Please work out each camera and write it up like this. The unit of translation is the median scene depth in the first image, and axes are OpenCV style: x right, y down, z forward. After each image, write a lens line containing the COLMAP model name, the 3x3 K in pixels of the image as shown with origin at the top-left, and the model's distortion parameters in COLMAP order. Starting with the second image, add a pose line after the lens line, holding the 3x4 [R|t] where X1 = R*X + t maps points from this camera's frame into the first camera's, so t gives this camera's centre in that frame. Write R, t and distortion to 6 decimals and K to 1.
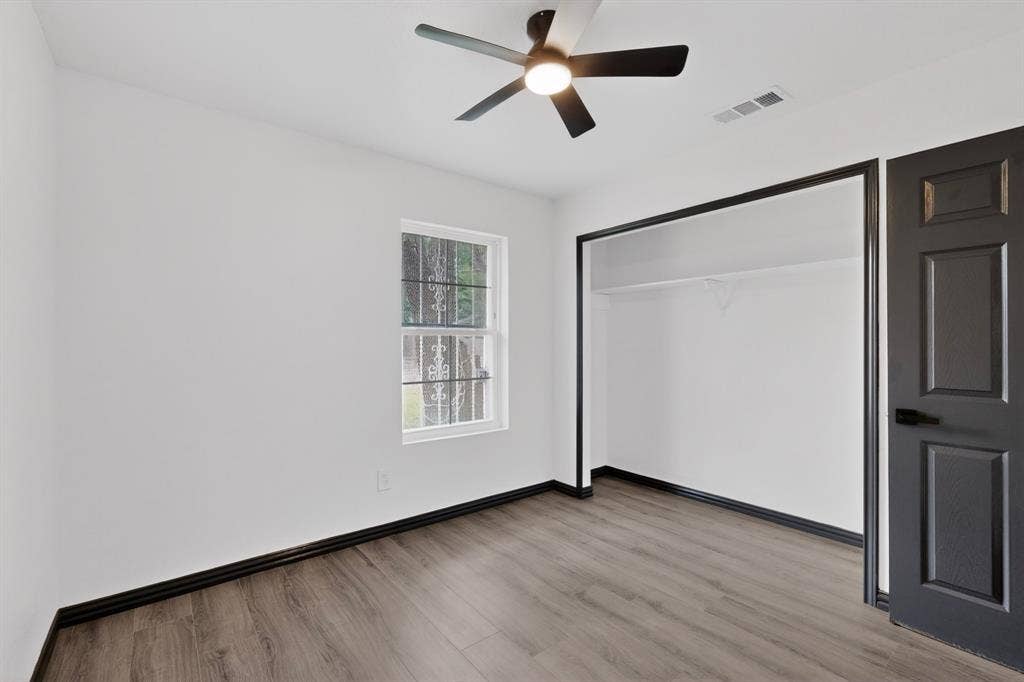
lens RADIAL K [[448.8, 0, 512.0], [0, 448.8, 341.0], [0, 0, 1]] dist [0.010183, -0.000266]
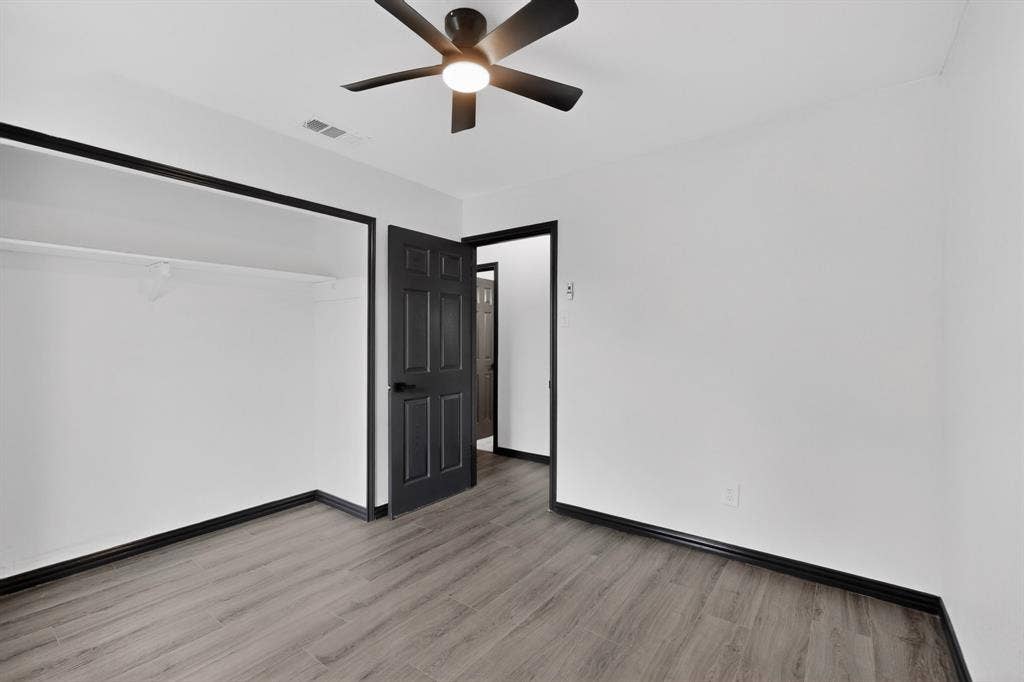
lens RADIAL K [[448.8, 0, 512.0], [0, 448.8, 341.0], [0, 0, 1]] dist [0.010183, -0.000266]
pose [[-0.247634, 0.003001, 0.968849, -0.576528], [-0.002565, 0.999990, -0.003753, 0.004124], [-0.968850, -0.003415, -0.247623, 0.725688]]
